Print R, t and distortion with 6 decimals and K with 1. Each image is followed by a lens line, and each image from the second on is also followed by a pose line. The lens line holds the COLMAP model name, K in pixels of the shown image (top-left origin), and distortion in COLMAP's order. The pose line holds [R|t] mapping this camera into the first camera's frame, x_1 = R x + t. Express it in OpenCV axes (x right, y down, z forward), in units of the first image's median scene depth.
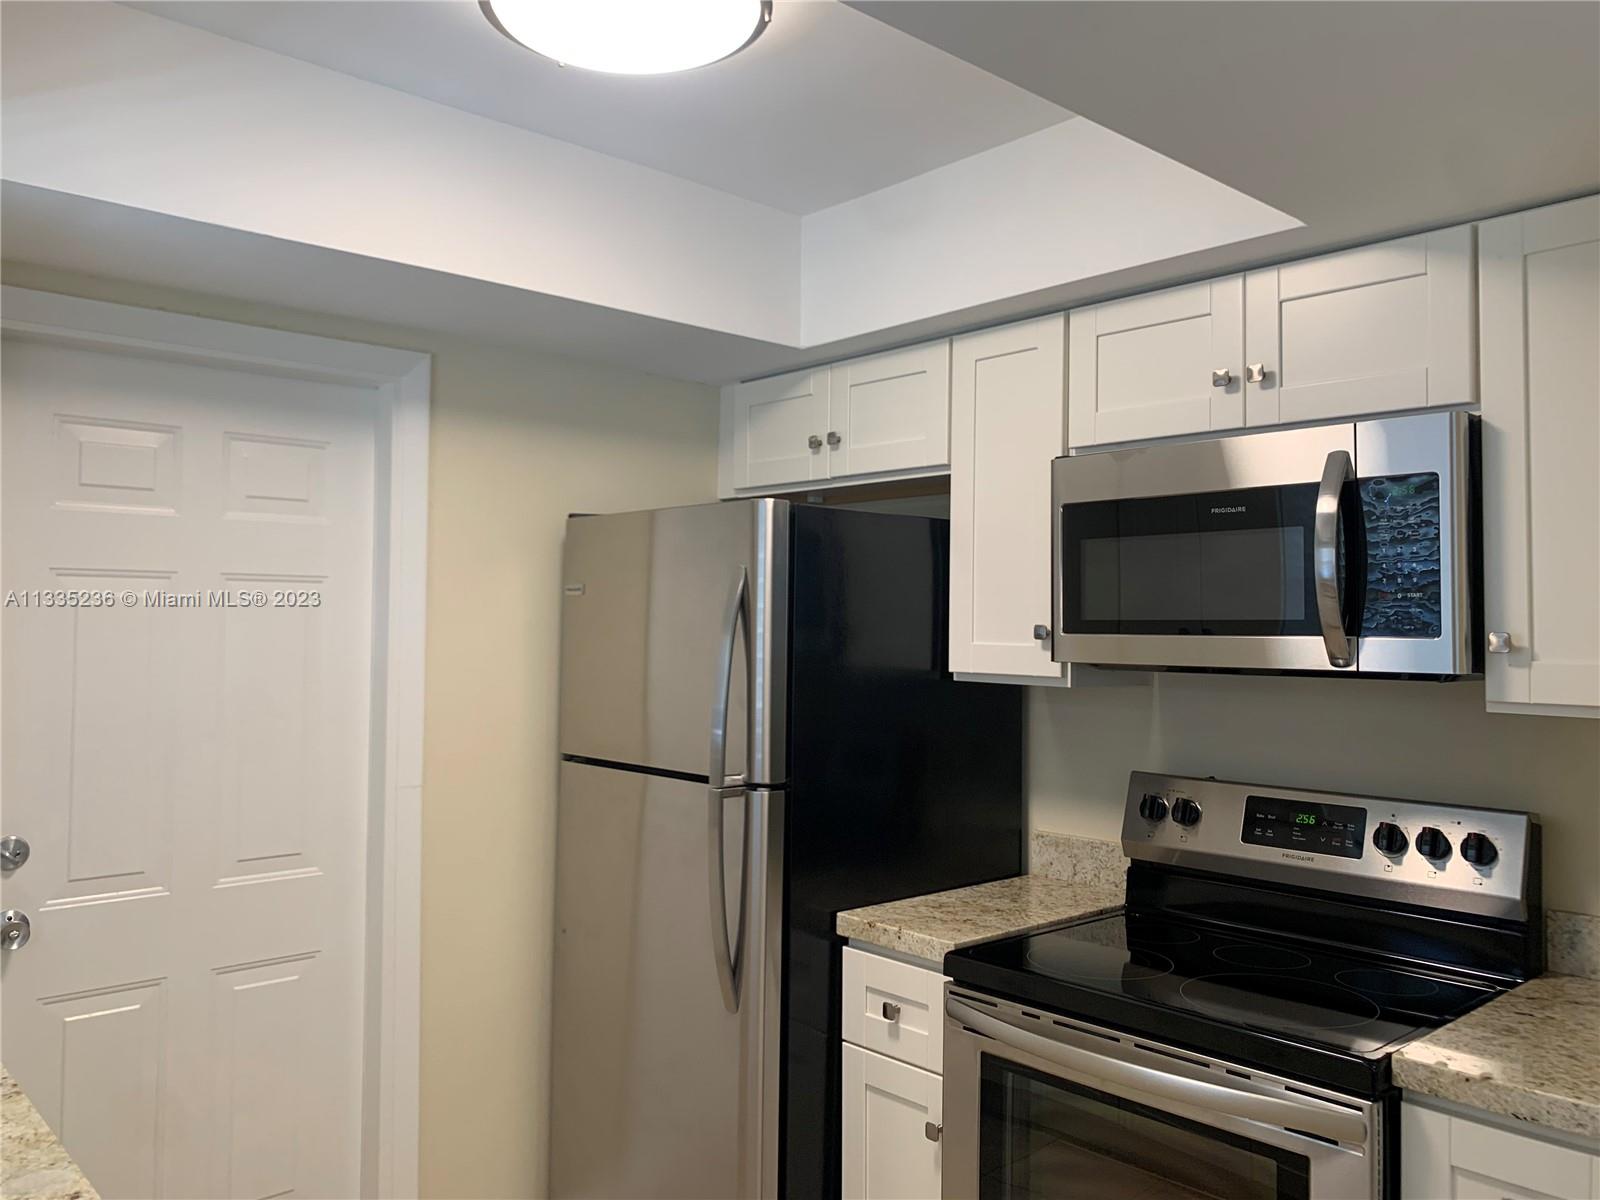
lens RADIAL K [[1240.8, 0, 803.9], [0, 1240.8, 581.0], [0, 0, 1]] dist [0.035061, -0.060520]
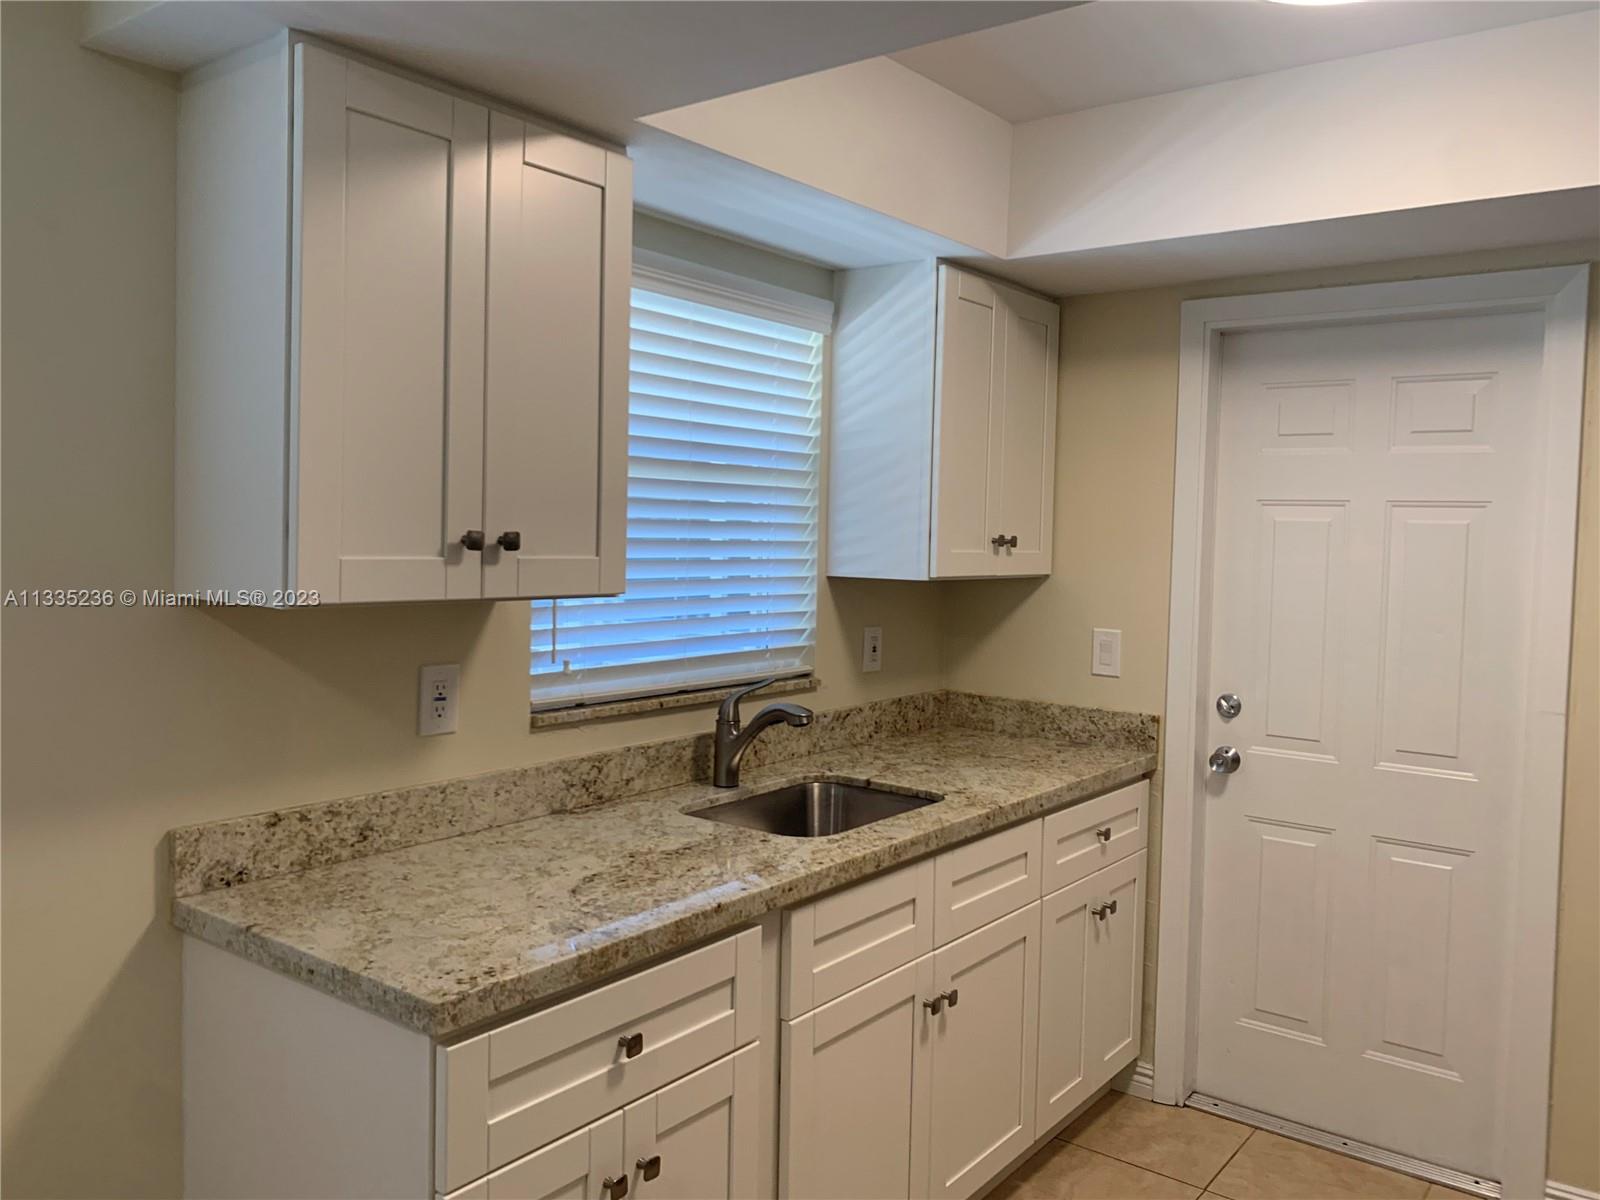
lens RADIAL K [[1240.8, 0, 802.2], [0, 1240.8, 577.0], [0, 0, 1]] dist [0.035061, -0.060520]
pose [[0.191130, 0.040322, -0.980736, 0.608595], [0.011232, 0.999001, 0.043262, 0.008896], [0.981500, -0.019284, 0.190487, 0.261397]]
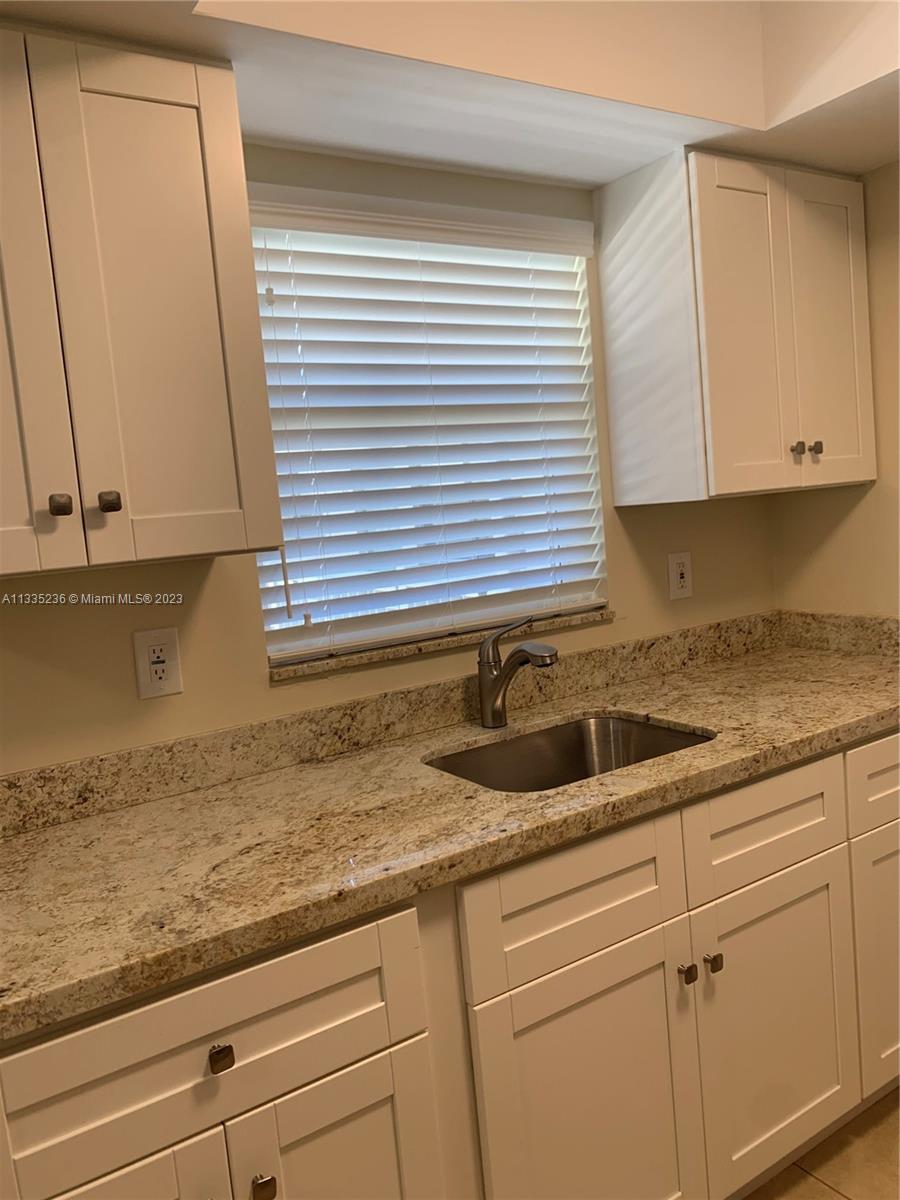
lens RADIAL K [[930.6, 0, 462.1], [0, 930.6, 587.6], [0, 0, 1]] dist [0.035061, -0.060520]
pose [[-0.140115, 0.103028, -0.984760, 0.319399], [0.118799, 0.989136, 0.086582, 0.045610], [0.982982, -0.104857, -0.150832, 0.516997]]
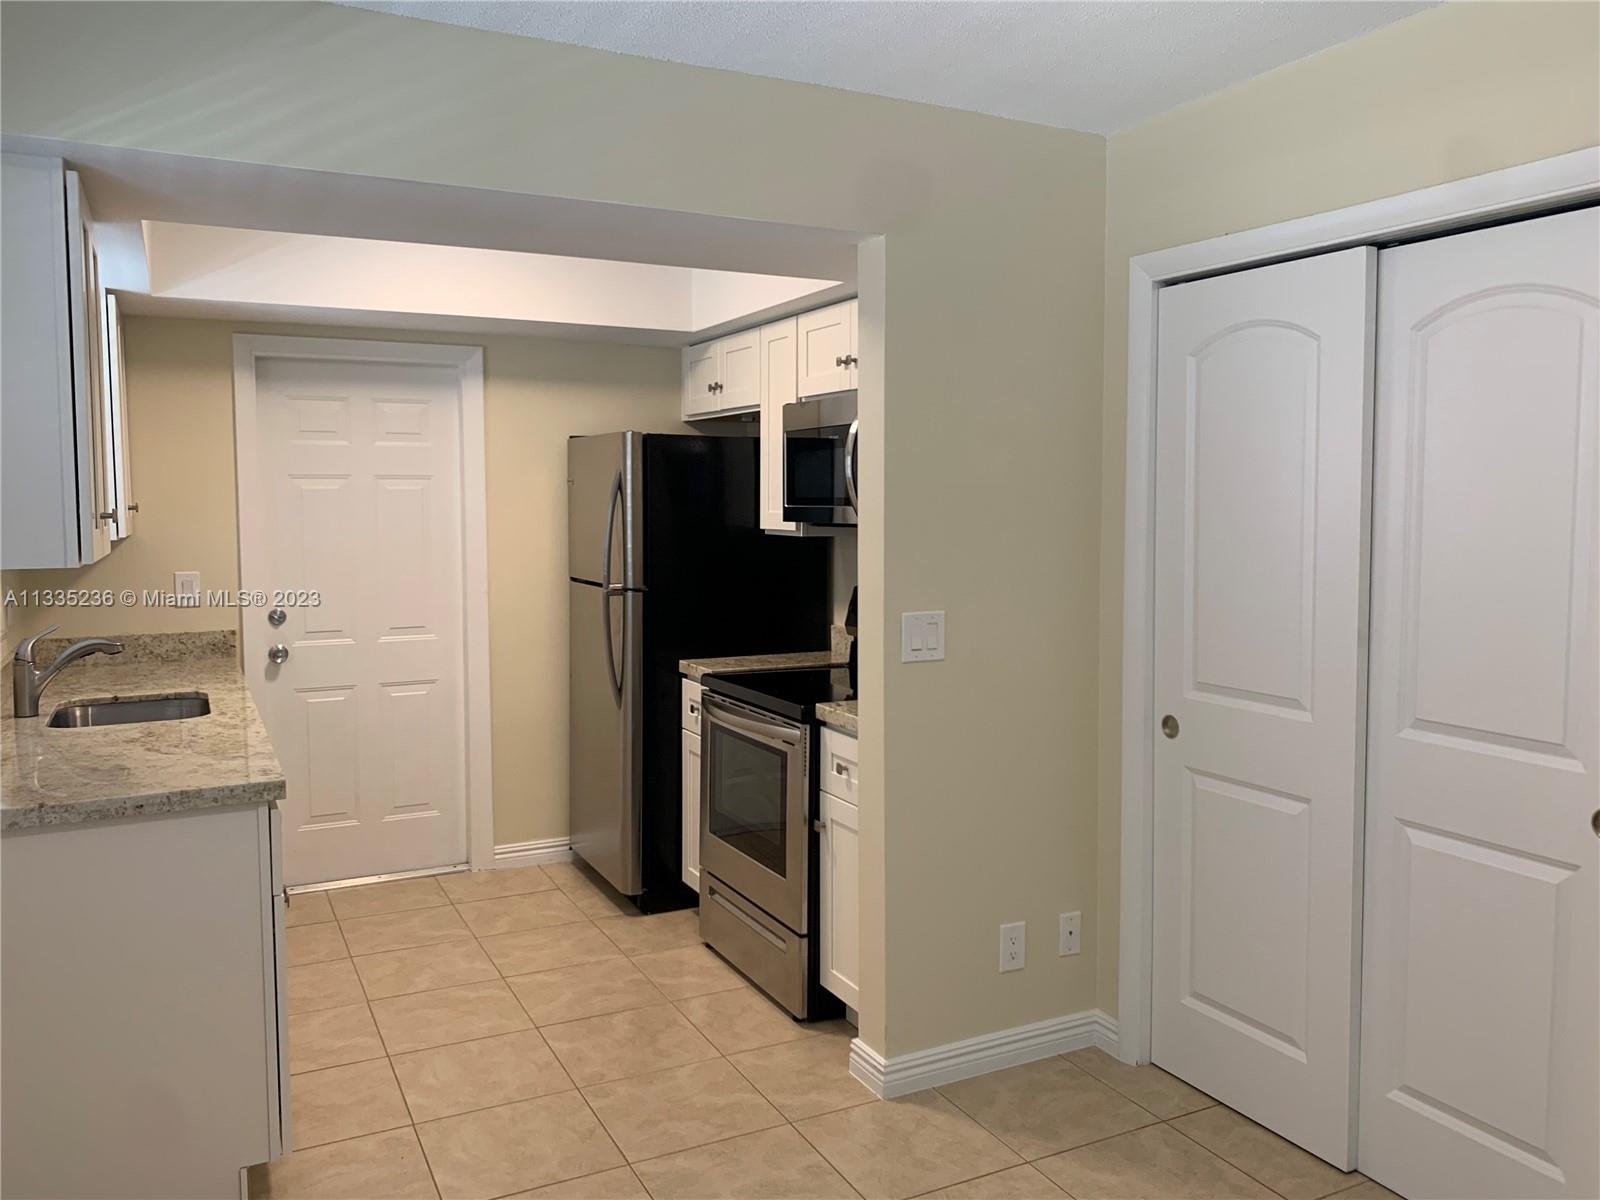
lens RADIAL K [[1240.8, 0, 806.7], [0, 1240.8, 585.2], [0, 0, 1]] dist [0.035061, -0.060520]
pose [[0.966791, 0.010279, -0.255362, 0.682670], [0.016489, 0.994600, 0.102461, -0.024601], [0.255036, -0.103269, 0.961401, -0.692472]]
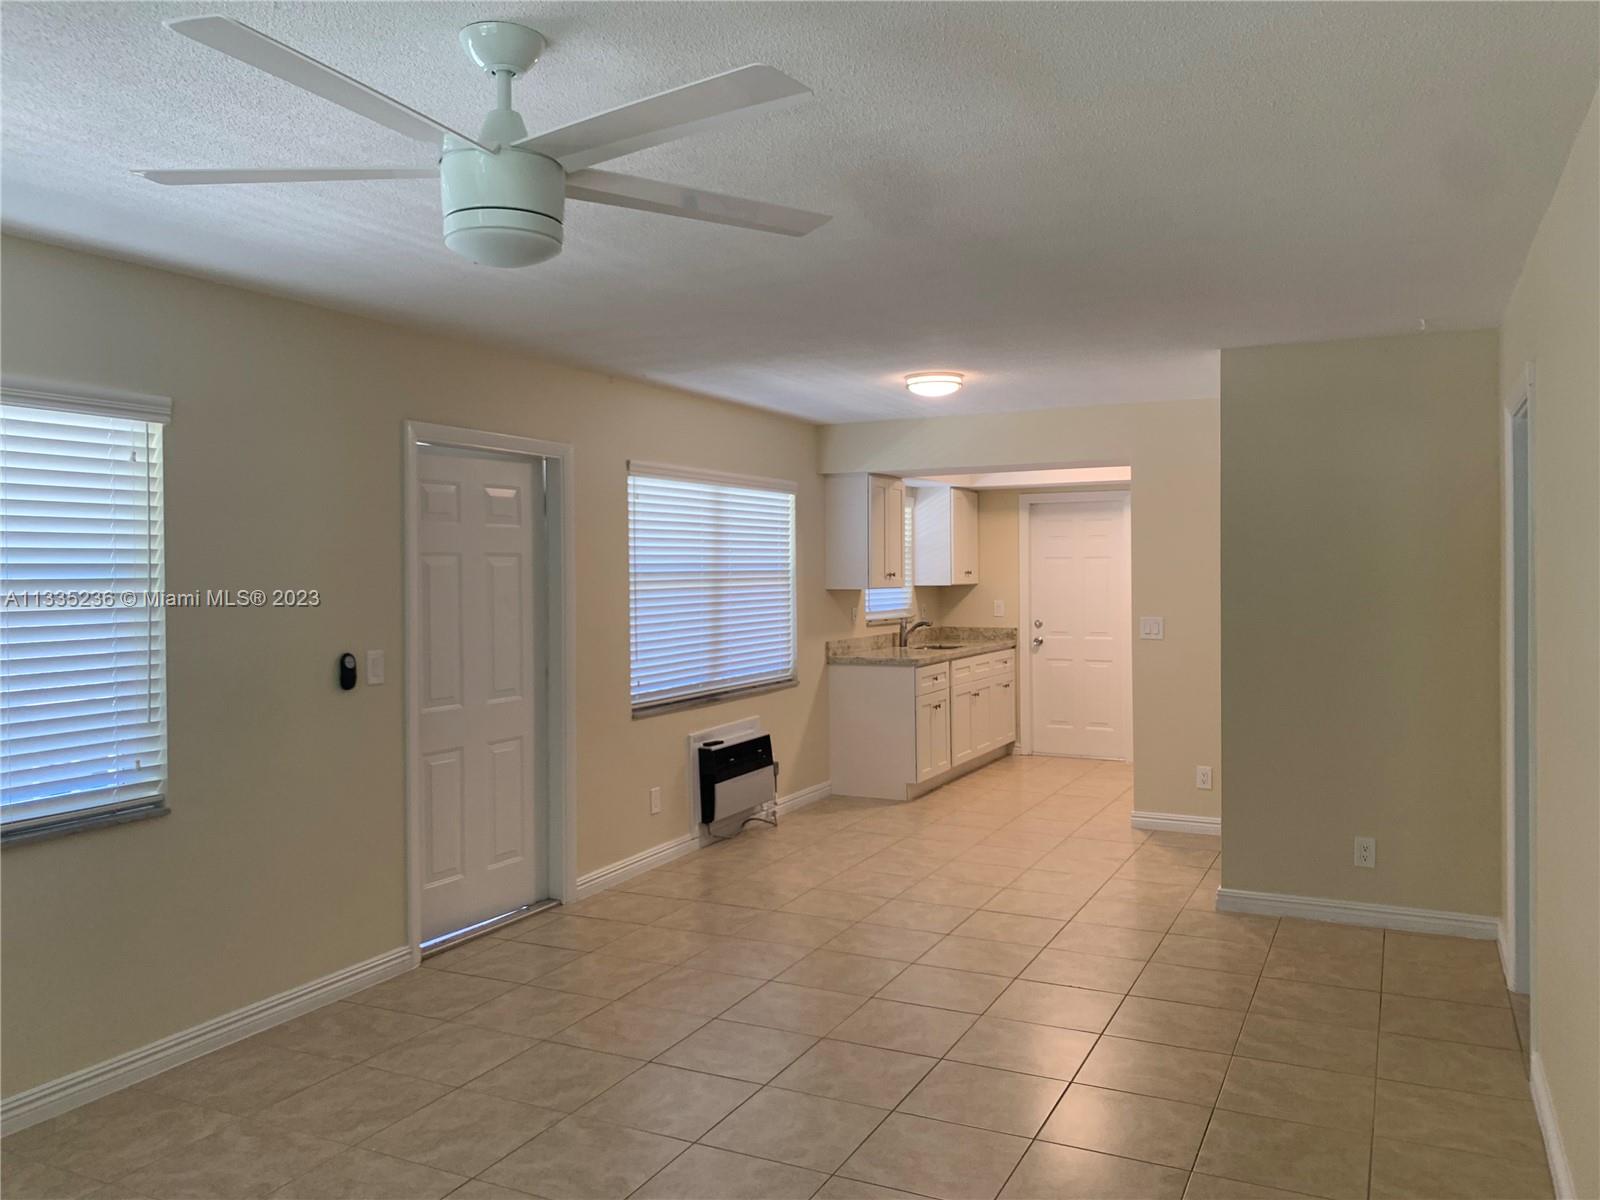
lens RADIAL K [[1240.8, 0, 794.4], [0, 1240.8, 570.5], [0, 0, 1]] dist [0.035061, -0.060520]
pose [[0.377374, -0.005907, -0.926042, 2.902530], [0.039523, 0.999171, 0.009733, -0.037732], [0.925217, -0.040273, 0.377295, -1.334643]]
